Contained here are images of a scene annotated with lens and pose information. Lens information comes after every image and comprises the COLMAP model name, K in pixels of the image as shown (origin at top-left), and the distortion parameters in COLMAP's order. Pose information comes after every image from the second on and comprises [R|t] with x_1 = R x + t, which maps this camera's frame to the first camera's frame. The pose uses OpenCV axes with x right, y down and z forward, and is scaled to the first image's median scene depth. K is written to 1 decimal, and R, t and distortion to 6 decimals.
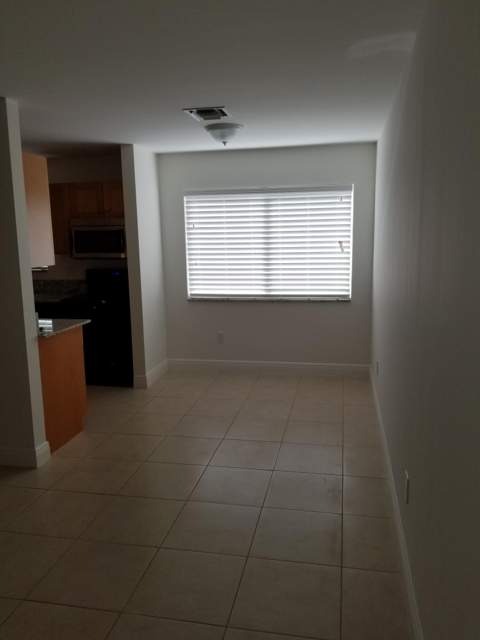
lens RADIAL K [[496.6, 0, 251.9], [0, 496.6, 318.3], [0, 0, 1]] dist [0.086151, -0.132606]
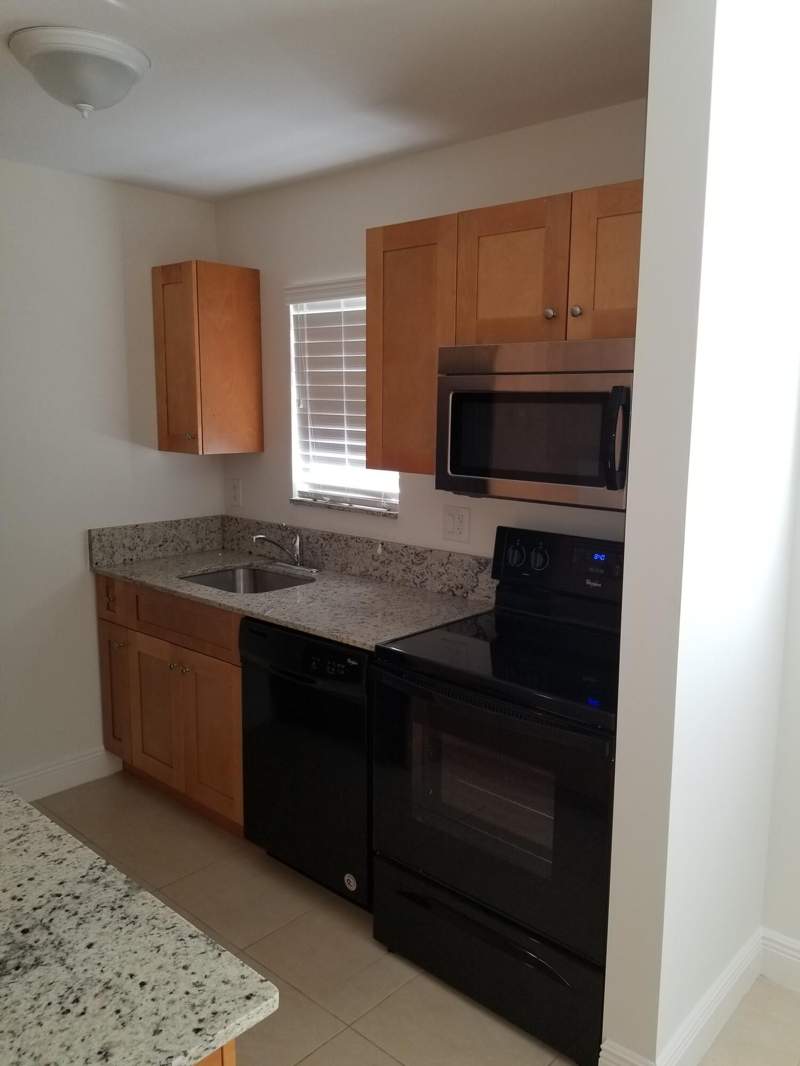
lens RADIAL K [[827.2, 0, 419.8], [0, 827.2, 530.2], [0, 0, 1]] dist [0.086151, -0.132606]
pose [[0.849244, 0.102405, -0.517975, -0.132369], [-0.108901, 0.993891, 0.017946, -0.106510], [0.516649, 0.041168, 0.855207, 0.612816]]
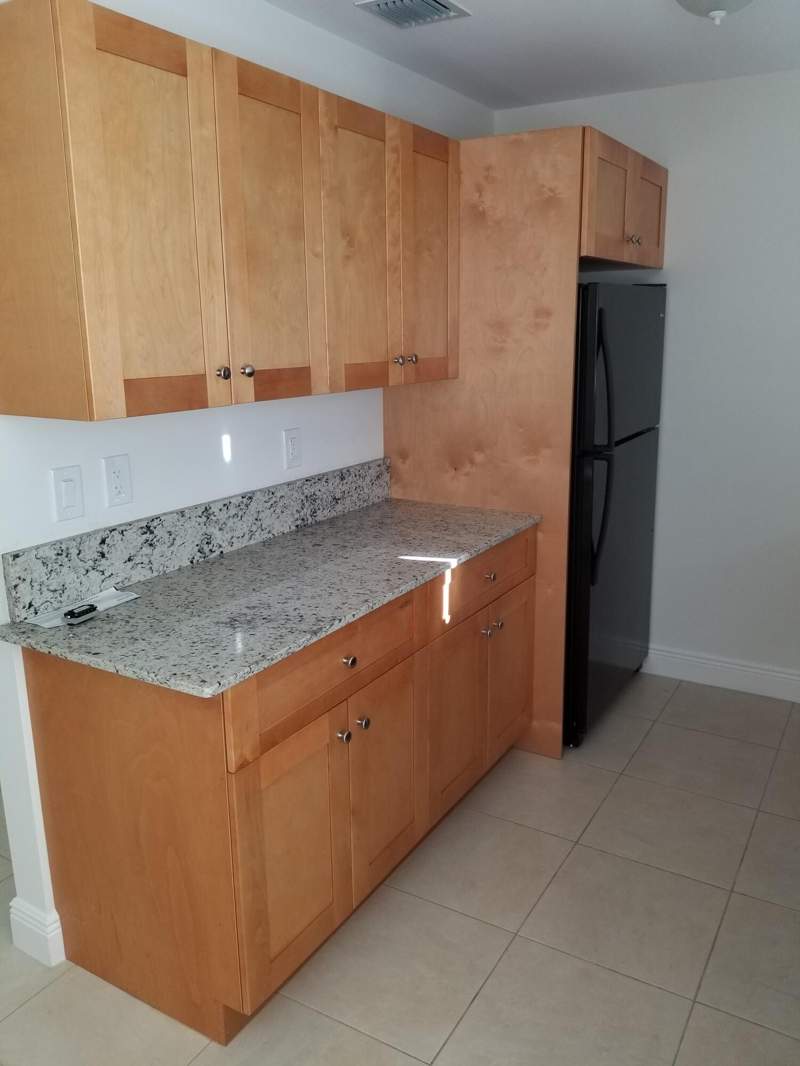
lens RADIAL K [[827.8, 0, 446.7], [0, 827.8, 530.5], [0, 0, 1]] dist [0.082929, -0.134874]
pose [[-0.334566, 0.242414, -0.910659, -0.024818], [-0.149652, 0.940418, 0.305316, -0.148726], [0.930414, 0.238430, -0.278355, 0.902452]]
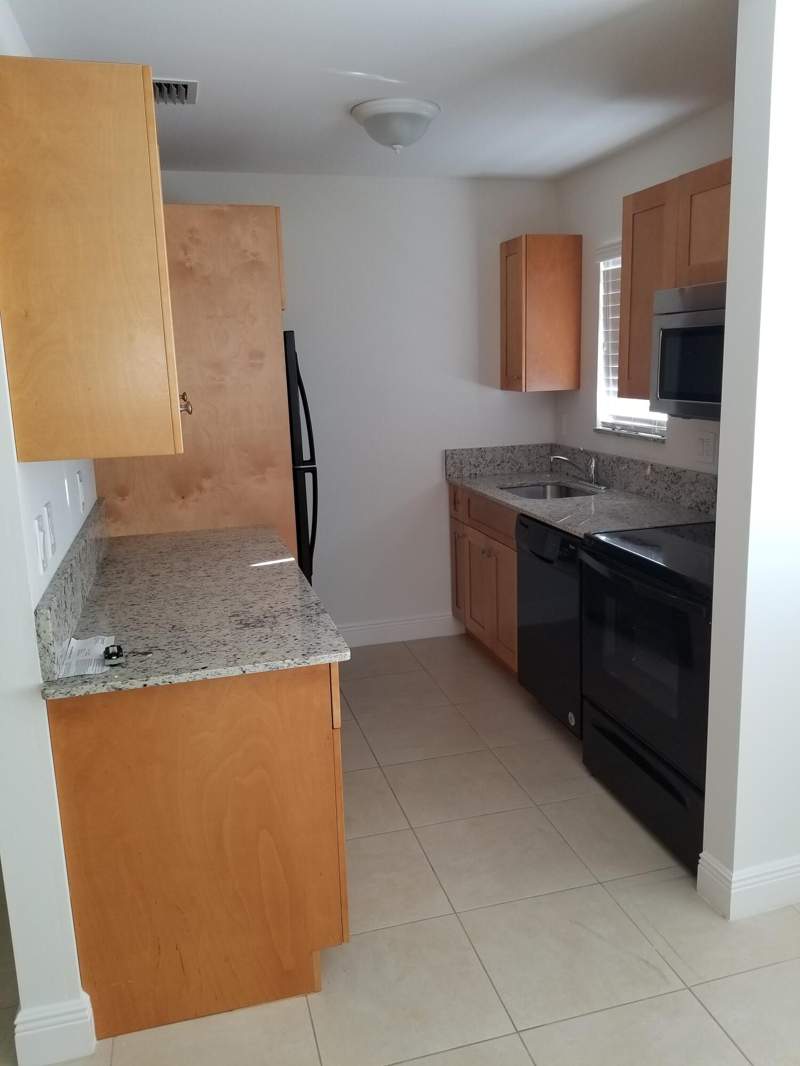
lens RADIAL K [[827.2, 0, 419.8], [0, 827.2, 530.2], [0, 0, 1]] dist [0.086151, -0.132606]
pose [[0.437738, 0.183033, -0.880275, 0.069600], [-0.129014, 0.981715, 0.139969, -0.102411], [0.889798, 0.052298, 0.453348, 0.623583]]
